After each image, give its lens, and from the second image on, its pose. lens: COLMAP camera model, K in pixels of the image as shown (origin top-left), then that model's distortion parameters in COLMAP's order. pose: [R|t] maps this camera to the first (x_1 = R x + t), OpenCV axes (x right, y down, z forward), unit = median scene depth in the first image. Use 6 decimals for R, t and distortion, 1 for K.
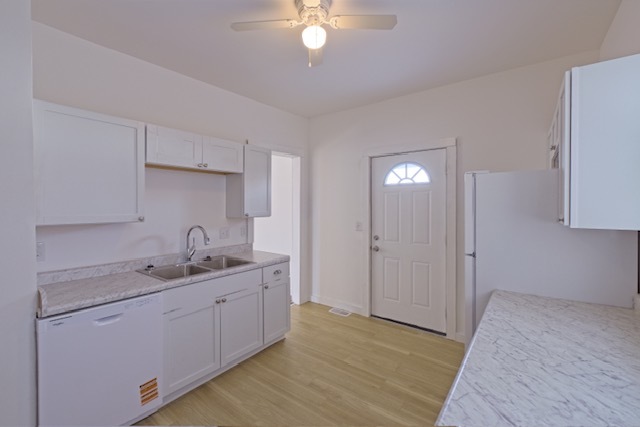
lens RADIAL K [[278.4, 0, 317.0], [0, 278.4, 210.9], [0, 0, 1]] dist [-0.006998, 0.001878]
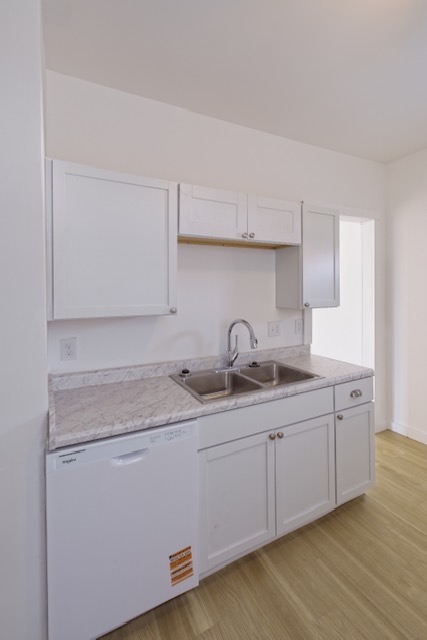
lens RADIAL K [[278.4, 0, 220.8], [0, 278.4, 295.0], [0, 0, 1]] dist [-0.006998, 0.001878]
pose [[0.905622, -0.005174, -0.424053, -0.182152], [0.002831, 0.999977, -0.006156, -0.007581], [0.424076, 0.004374, 0.905616, 0.341287]]
